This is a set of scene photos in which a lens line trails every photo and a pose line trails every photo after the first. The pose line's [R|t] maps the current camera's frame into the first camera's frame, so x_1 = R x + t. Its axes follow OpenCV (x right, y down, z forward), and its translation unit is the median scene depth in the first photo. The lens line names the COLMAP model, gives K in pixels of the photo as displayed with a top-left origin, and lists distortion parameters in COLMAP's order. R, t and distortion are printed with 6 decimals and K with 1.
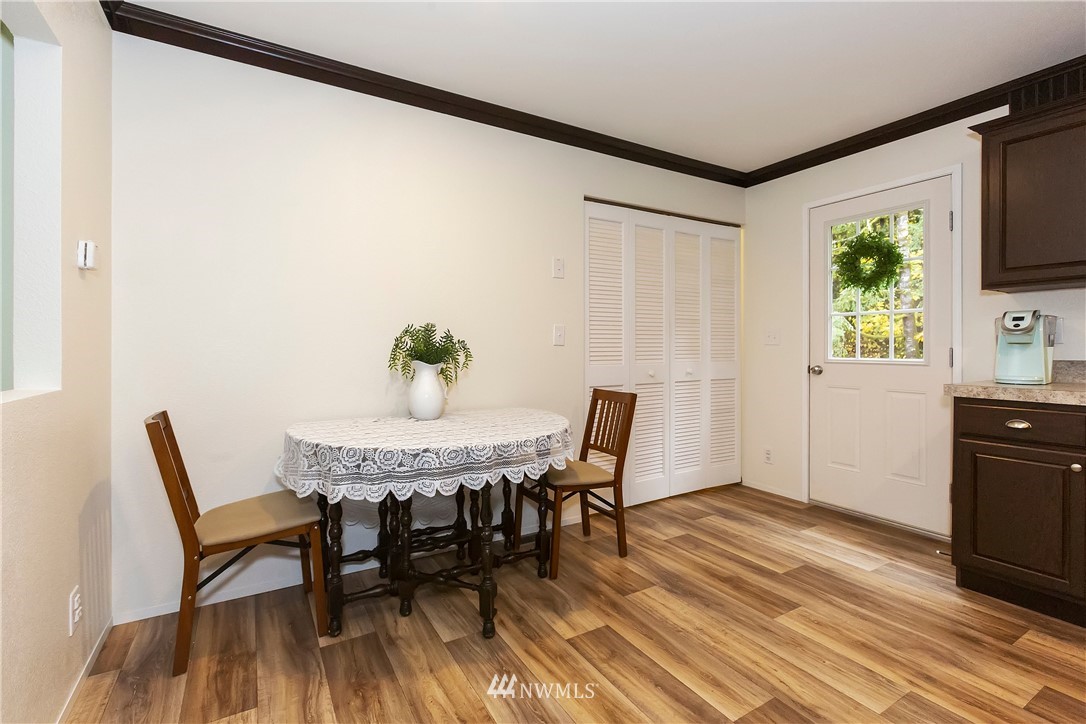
lens RADIAL K [[496.5, 0, 542.4], [0, 496.5, 343.0], [0, 0, 1]] dist [-0.002488, -0.000699]
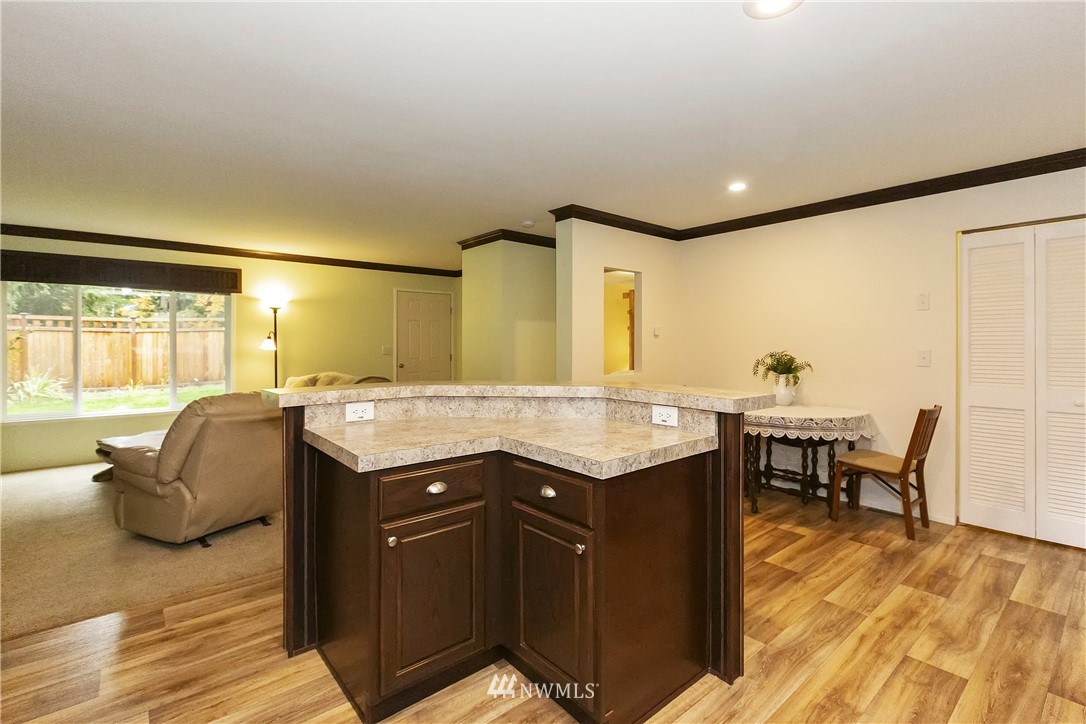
lens RADIAL K [[488.5, 0, 536.5], [0, 488.5, 340.8], [0, 0, 1]] dist [-0.000853, 0.000003]
pose [[0.149591, -0.005347, -0.988733, 1.338601], [0.005865, 0.999973, -0.004521, -0.072717], [0.988731, -0.005122, 0.149619, -0.118863]]
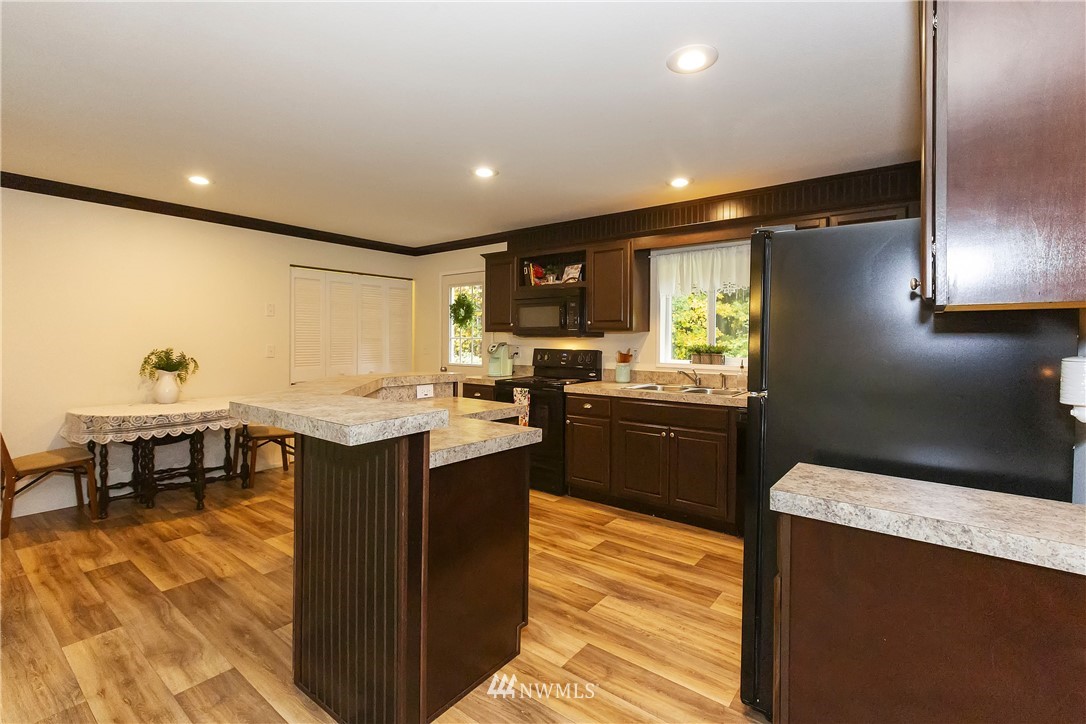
lens RADIAL K [[494.4, 0, 544.1], [0, 494.4, 339.9], [0, 0, 1]] dist [0.001277, 0.000082]
pose [[0.932294, 0.005214, 0.361664, 0.360810], [-0.007552, 0.999959, 0.005052, -0.085443], [-0.361623, -0.007441, 0.932295, -1.062474]]
